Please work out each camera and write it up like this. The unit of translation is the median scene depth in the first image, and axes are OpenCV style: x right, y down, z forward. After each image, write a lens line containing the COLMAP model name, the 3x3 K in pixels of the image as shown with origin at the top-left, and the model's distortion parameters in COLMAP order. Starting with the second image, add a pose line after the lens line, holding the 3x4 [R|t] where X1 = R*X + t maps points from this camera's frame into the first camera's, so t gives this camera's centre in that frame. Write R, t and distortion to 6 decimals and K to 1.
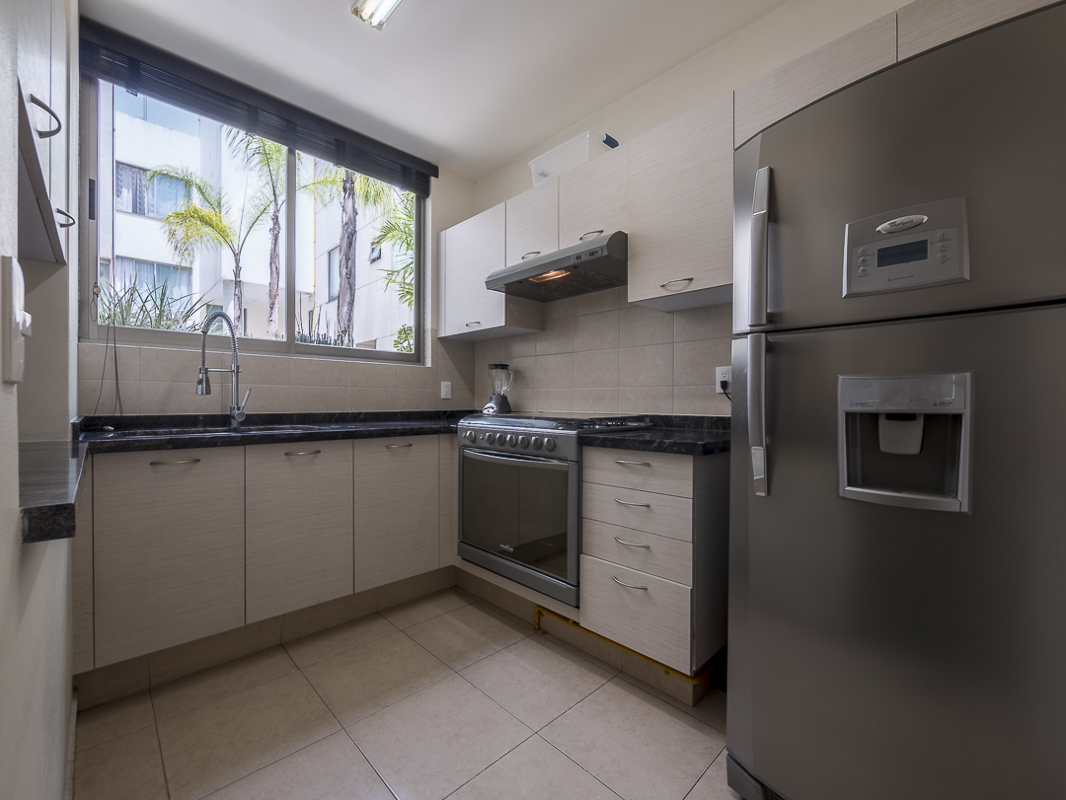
lens RADIAL K [[447.2, 0, 523.8], [0, 447.2, 399.7], [0, 0, 1]] dist [-0.002185, 0.000029]
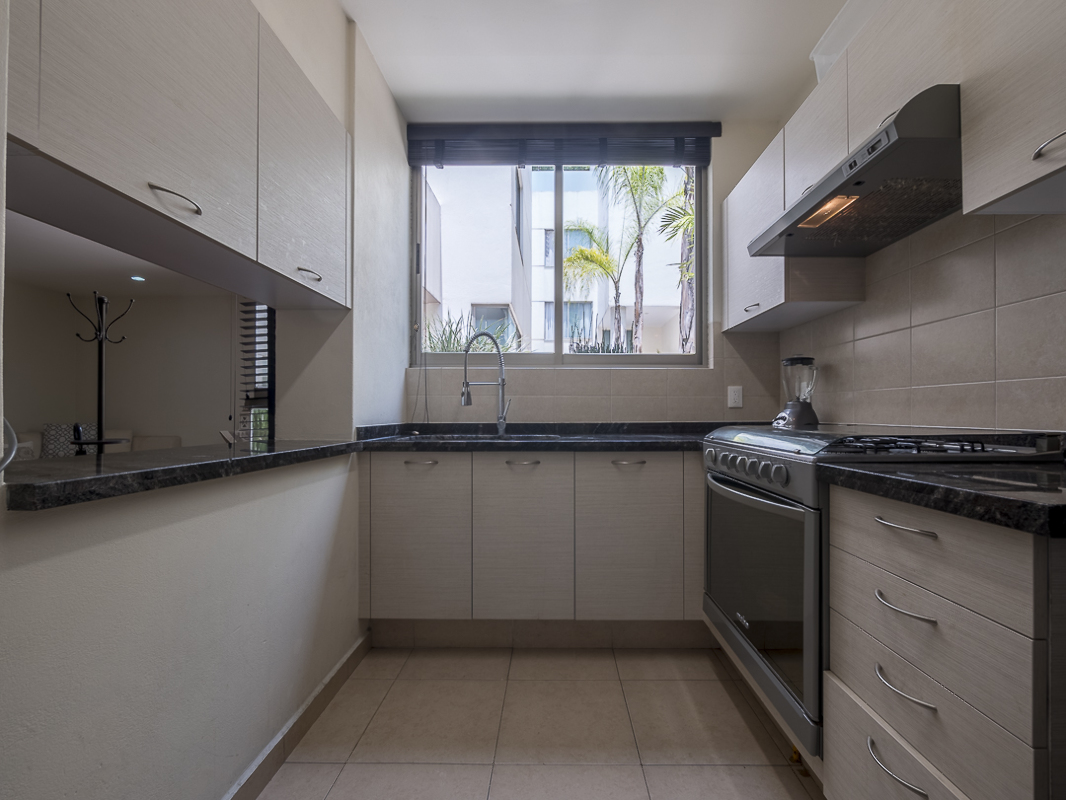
lens RADIAL K [[465.9, 0, 536.1], [0, 465.9, 406.9], [0, 0, 1]] dist [-0.000441, 0.000277]
pose [[0.721226, -0.014088, -0.692557, 0.213588], [0.007188, 0.999892, -0.012854, 0.007595], [0.692663, 0.004293, 0.721249, 0.232966]]
